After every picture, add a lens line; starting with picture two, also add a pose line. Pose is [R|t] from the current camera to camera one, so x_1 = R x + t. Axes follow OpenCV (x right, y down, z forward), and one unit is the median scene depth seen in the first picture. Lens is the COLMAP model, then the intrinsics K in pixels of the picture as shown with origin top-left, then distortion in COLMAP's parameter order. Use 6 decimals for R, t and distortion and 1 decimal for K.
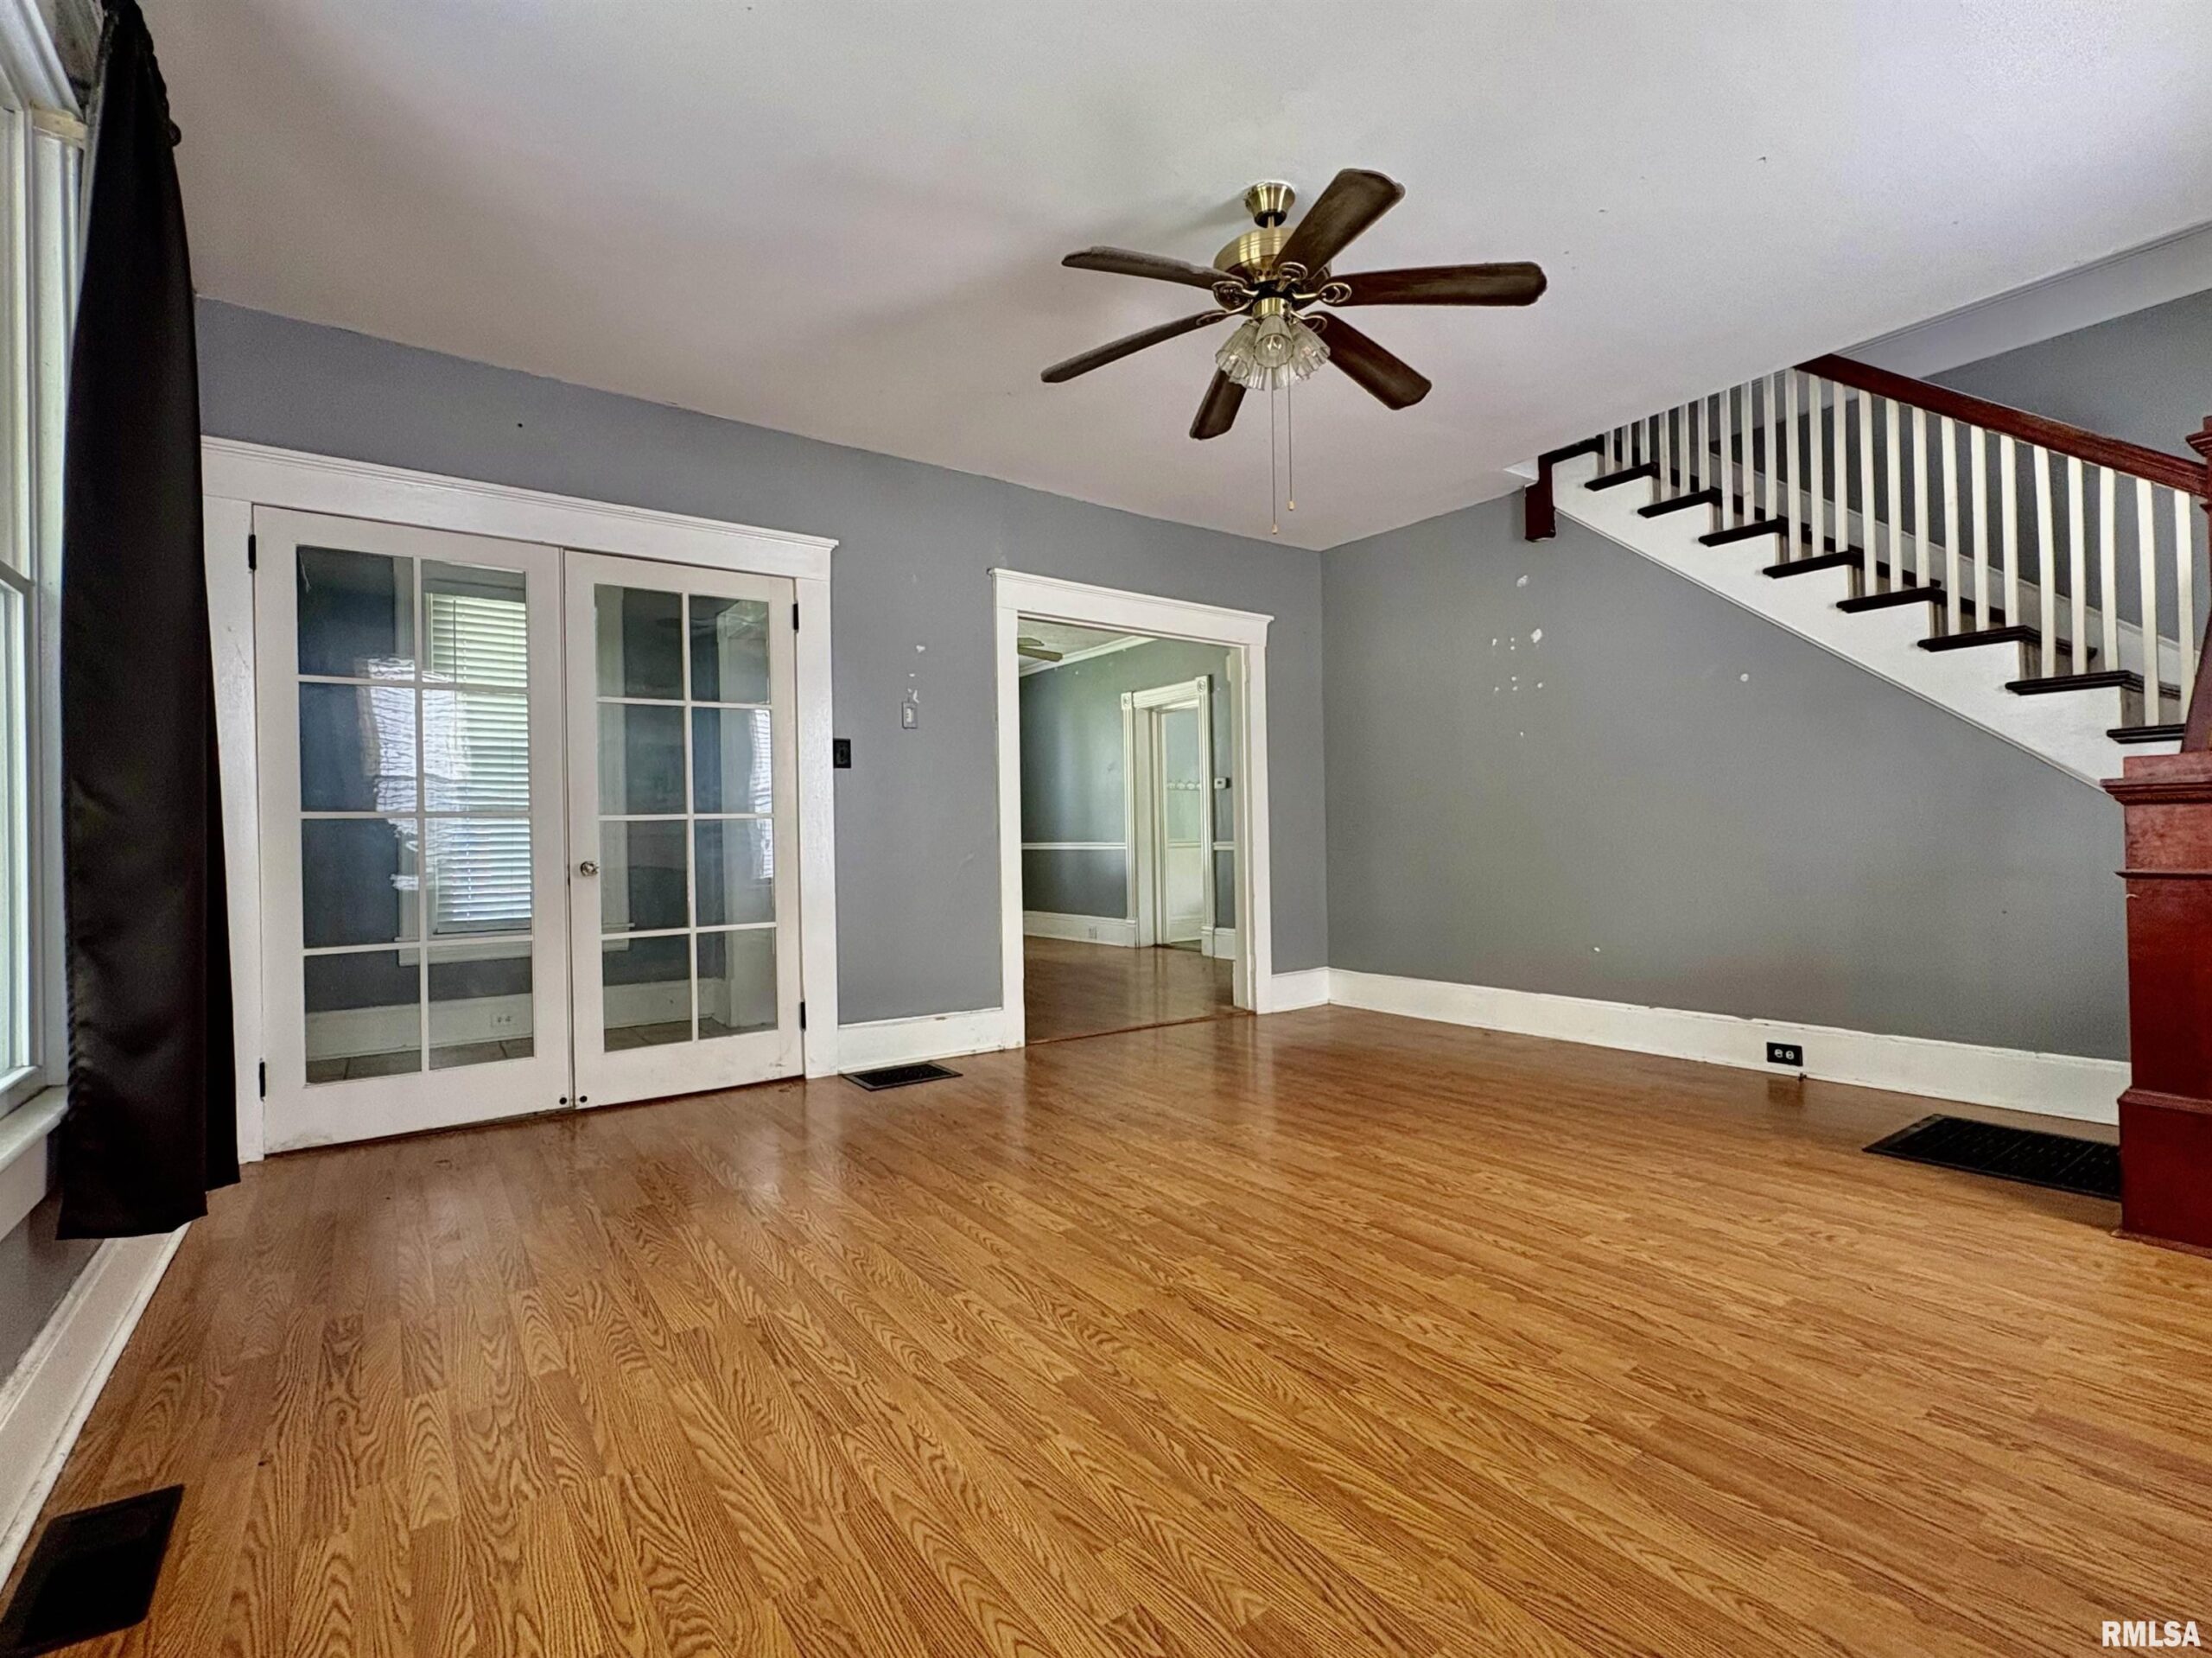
lens RADIAL K [[1005.6, 0, 1106.0], [0, 1005.6, 829.0], [0, 0, 1]] dist [-0.002252, 0.000025]
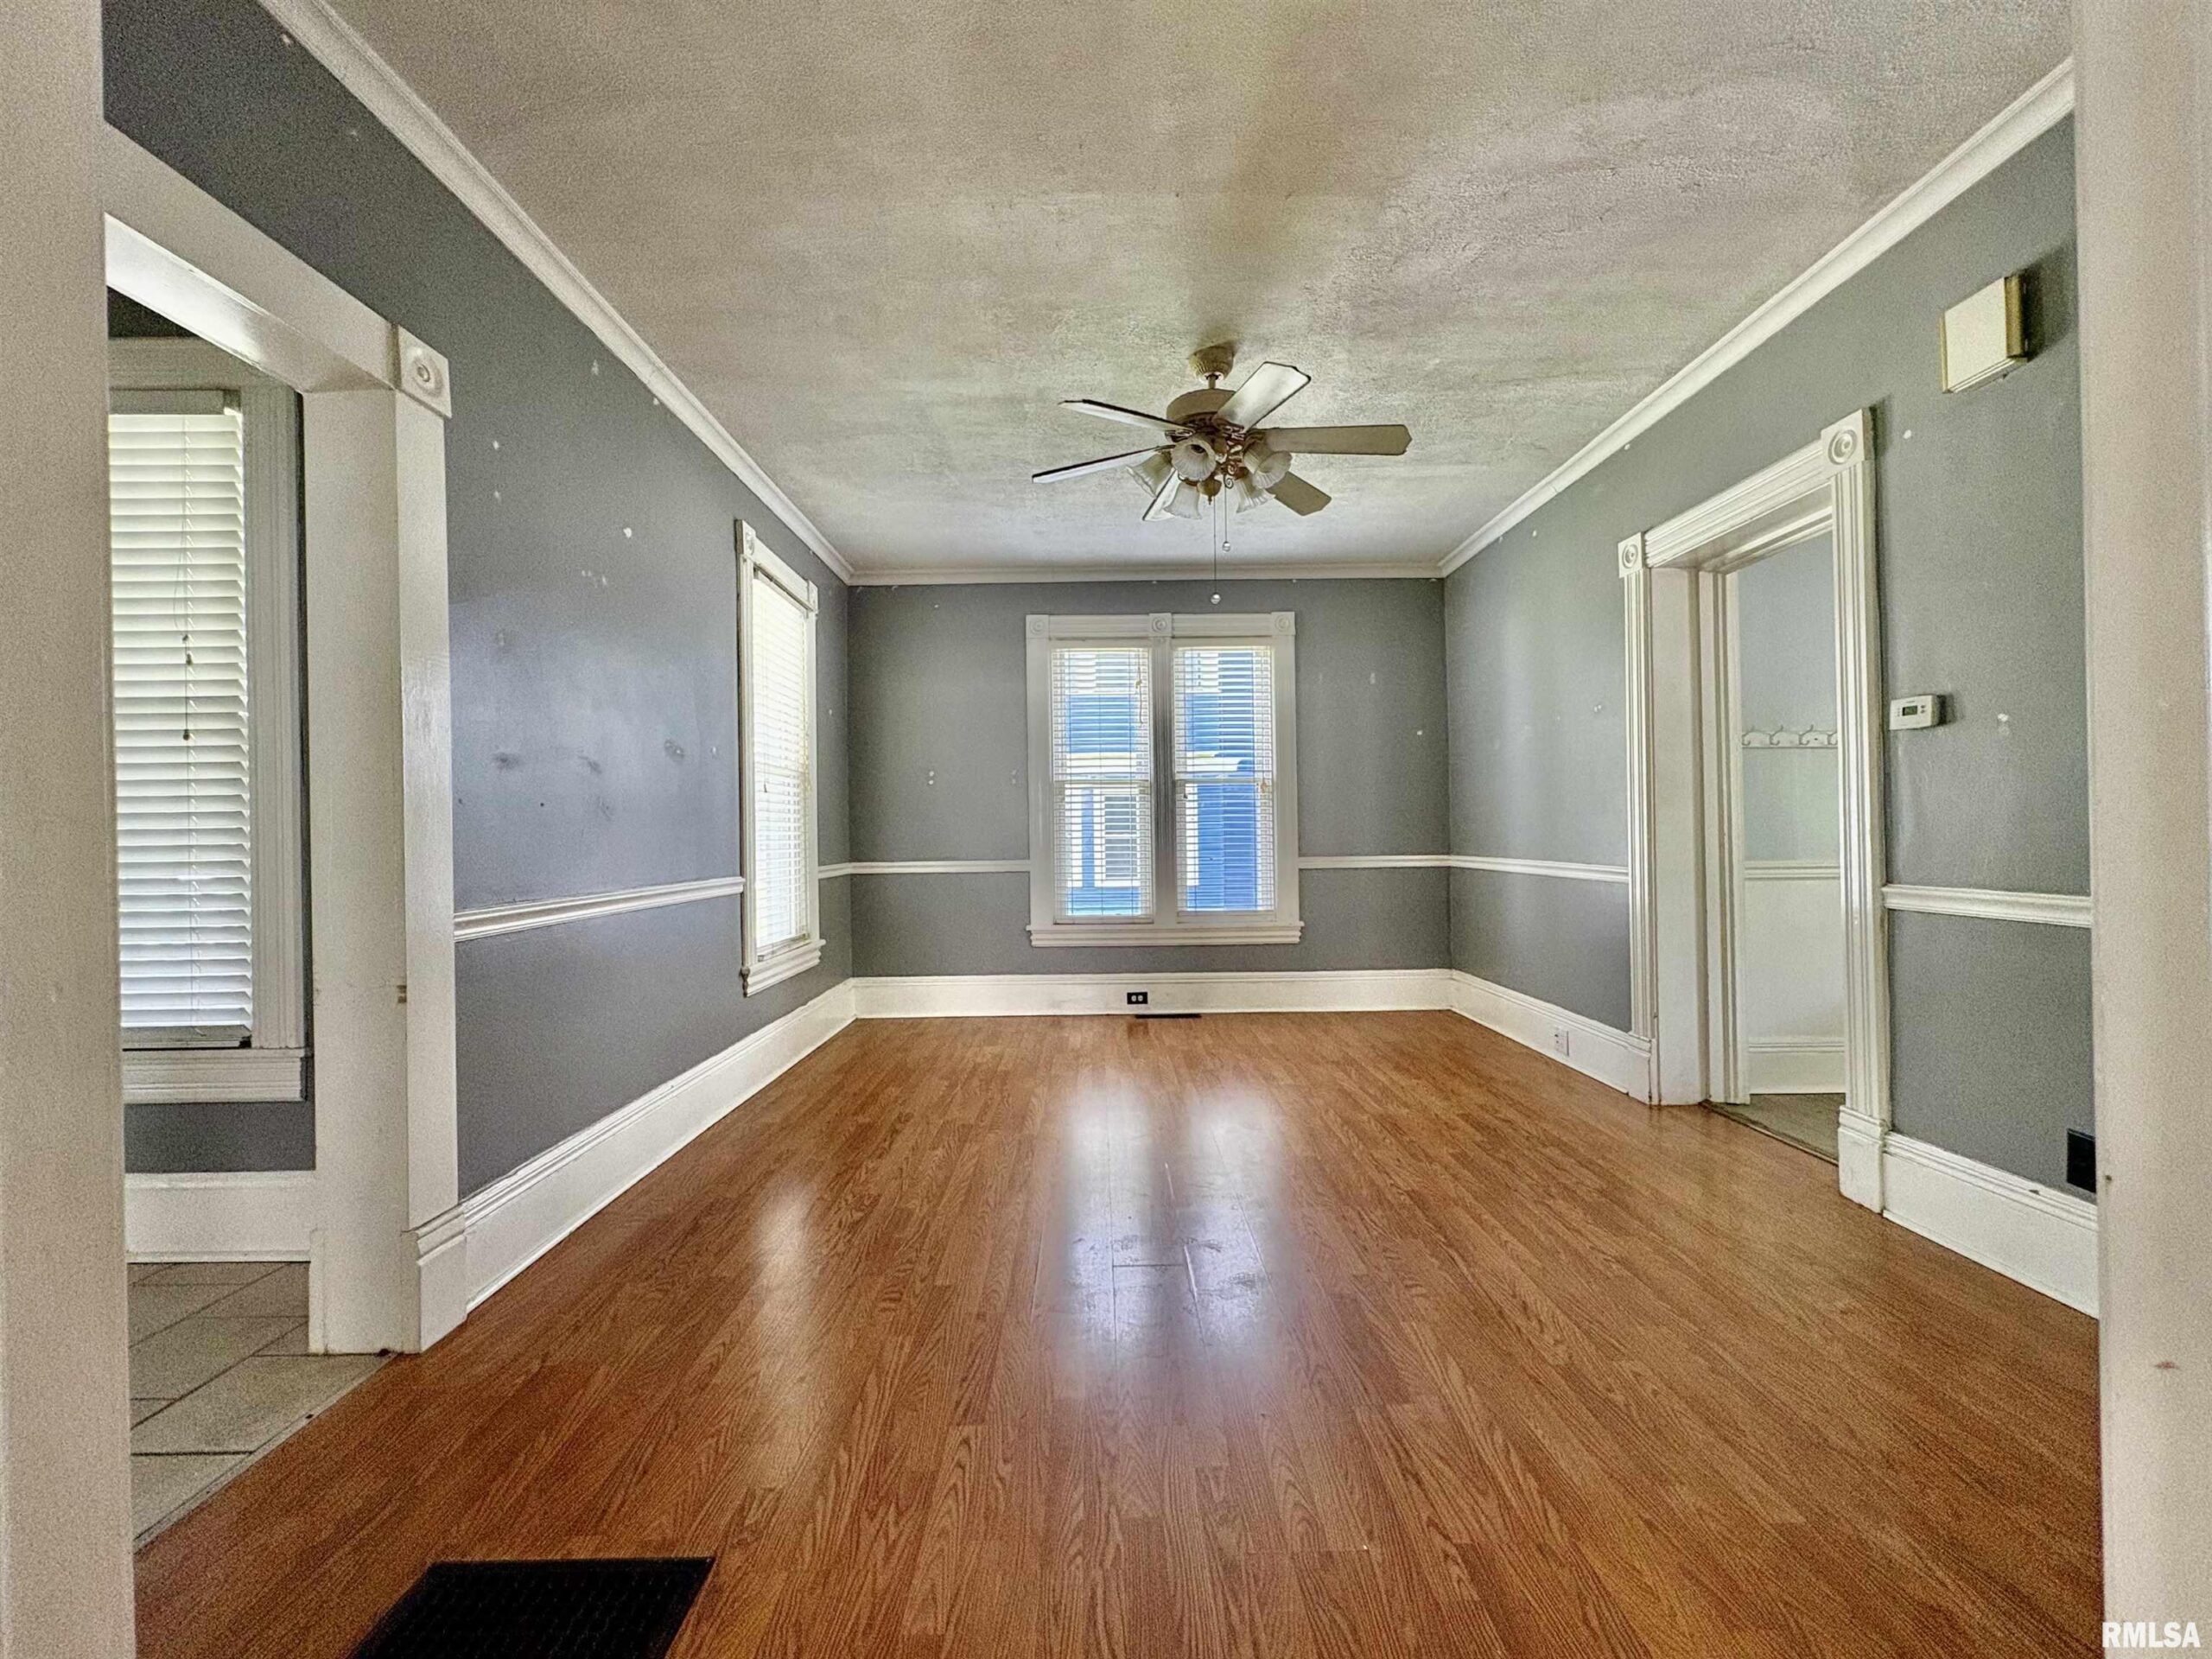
lens RADIAL K [[883.1, 0, 1101.9], [0, 883.1, 825.2], [0, 0, 1]] dist [0.000212, 0.000138]
pose [[0.817796, 0.004330, -0.575492, 0.137836], [0.002652, 0.999933, 0.011291, -0.026938], [0.575502, -0.010760, 0.817729, 1.335900]]
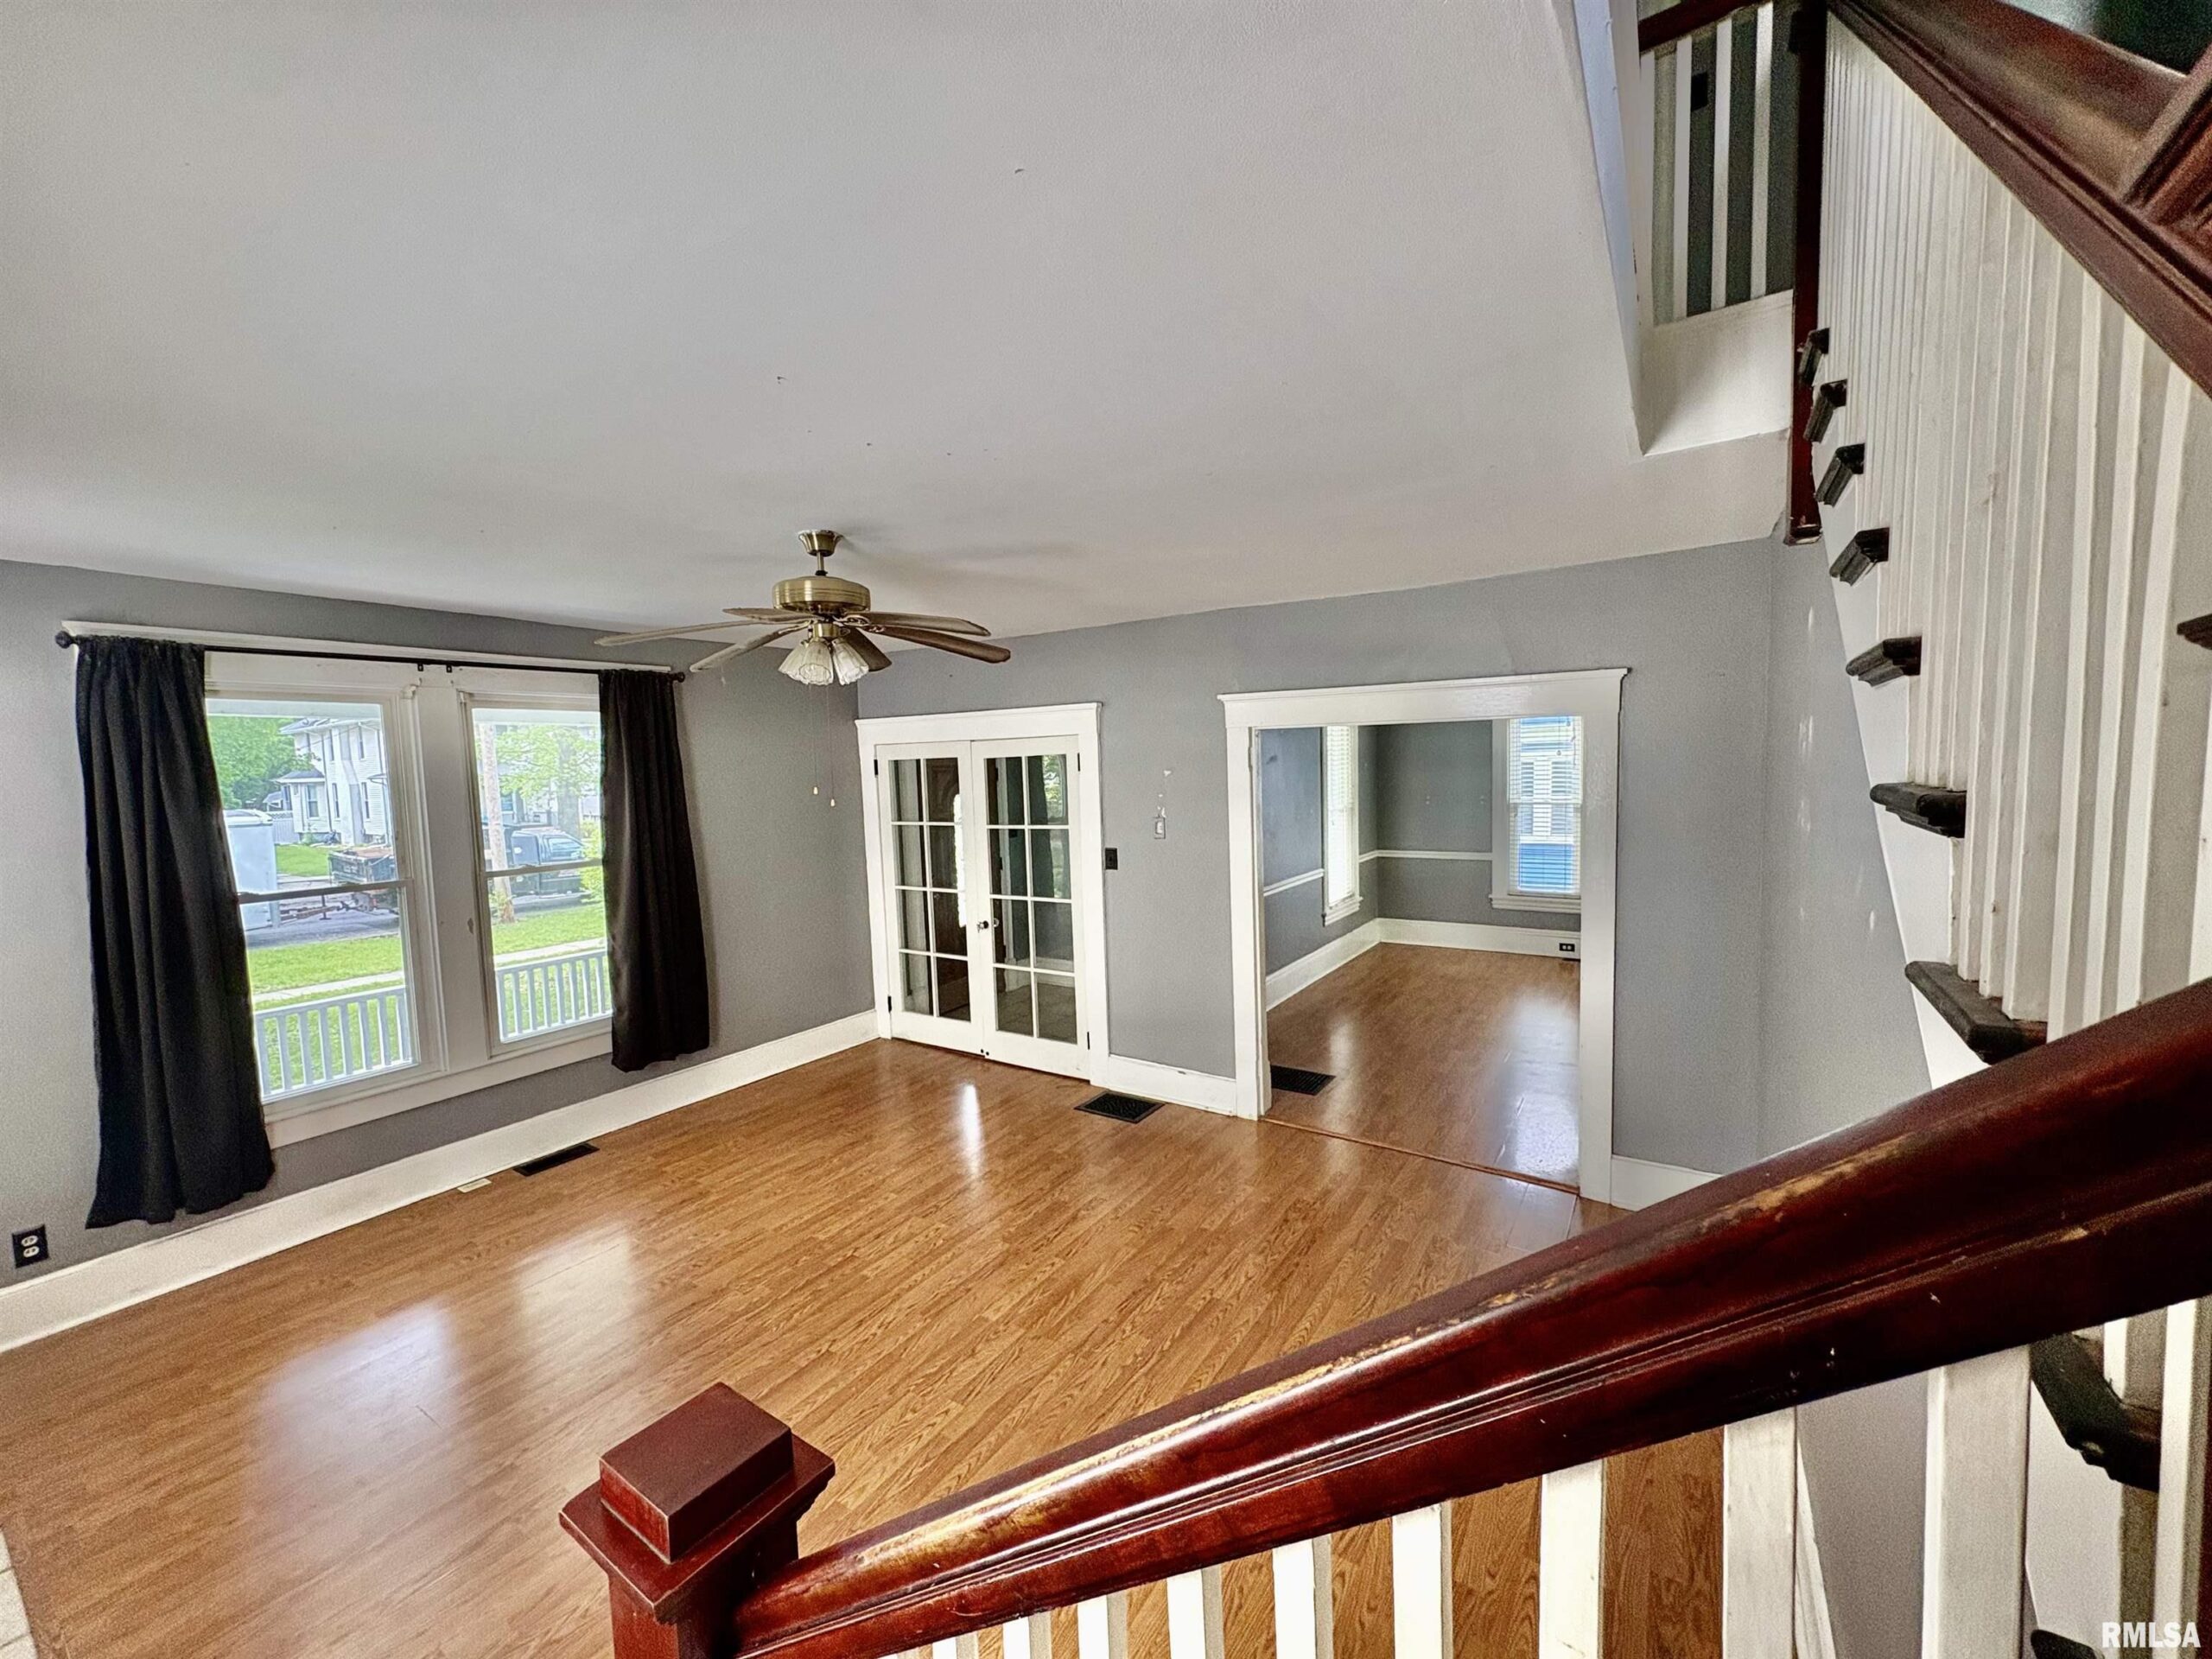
lens RADIAL K [[878.2, 0, 1103.5], [0, 878.2, 830.4], [0, 0, 1]] dist [-0.001209, 0.000625]
pose [[0.359241, 0.078869, -0.929906, 0.987979], [0.028446, 0.995034, 0.095382, -0.269490], [0.932811, -0.060718, 0.355213, 0.684903]]
